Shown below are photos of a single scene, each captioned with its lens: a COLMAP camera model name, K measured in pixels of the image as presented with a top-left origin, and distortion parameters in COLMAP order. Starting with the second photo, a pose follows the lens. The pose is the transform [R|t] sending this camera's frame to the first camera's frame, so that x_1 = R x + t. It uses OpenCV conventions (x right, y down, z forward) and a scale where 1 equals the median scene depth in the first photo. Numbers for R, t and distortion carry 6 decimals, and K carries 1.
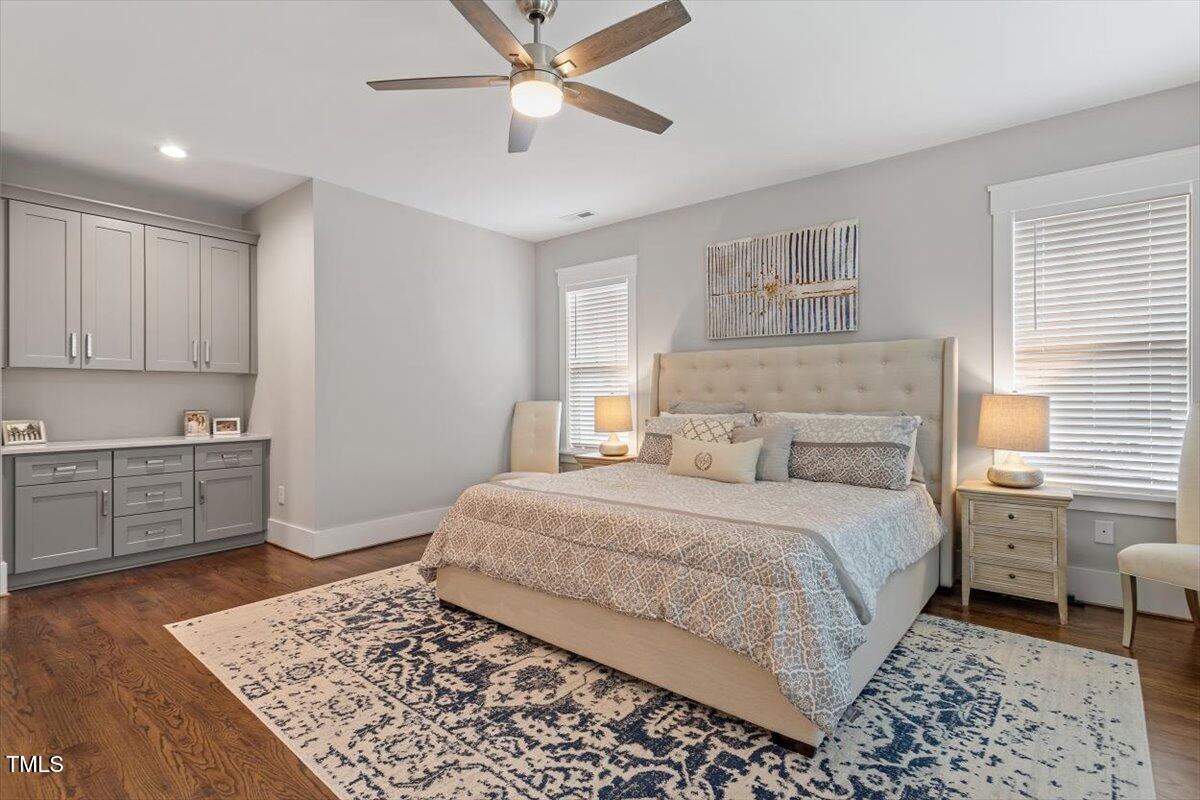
lens RADIAL K [[568.4, 0, 606.6], [0, 568.4, 402.8], [0, 0, 1]] dist [0.001288, 0.003222]
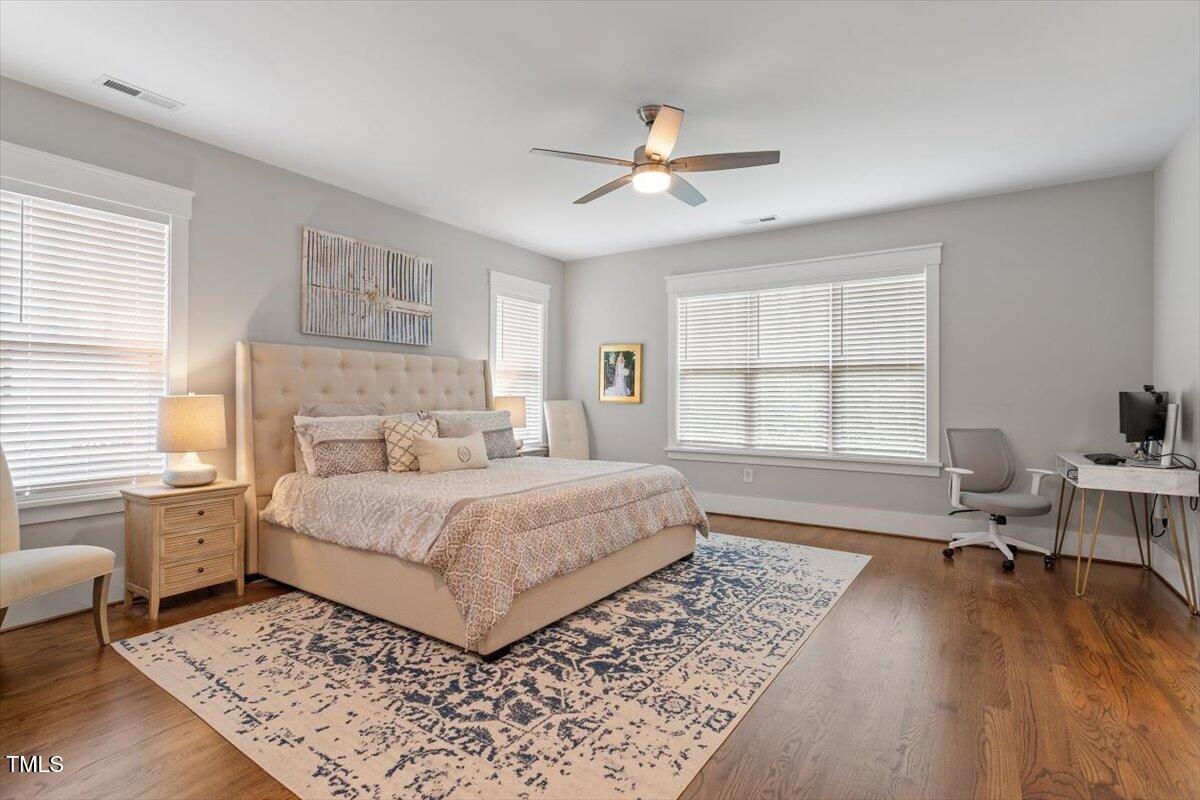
lens RADIAL K [[568.4, 0, 601.6], [0, 568.4, 398.3], [0, 0, 1]] dist [0.001288, 0.003222]
pose [[-0.088285, 0.003556, 0.996089, -1.318311], [0.015364, 0.999880, -0.002208, -0.001914], [-0.995977, 0.015109, -0.088329, 1.108010]]
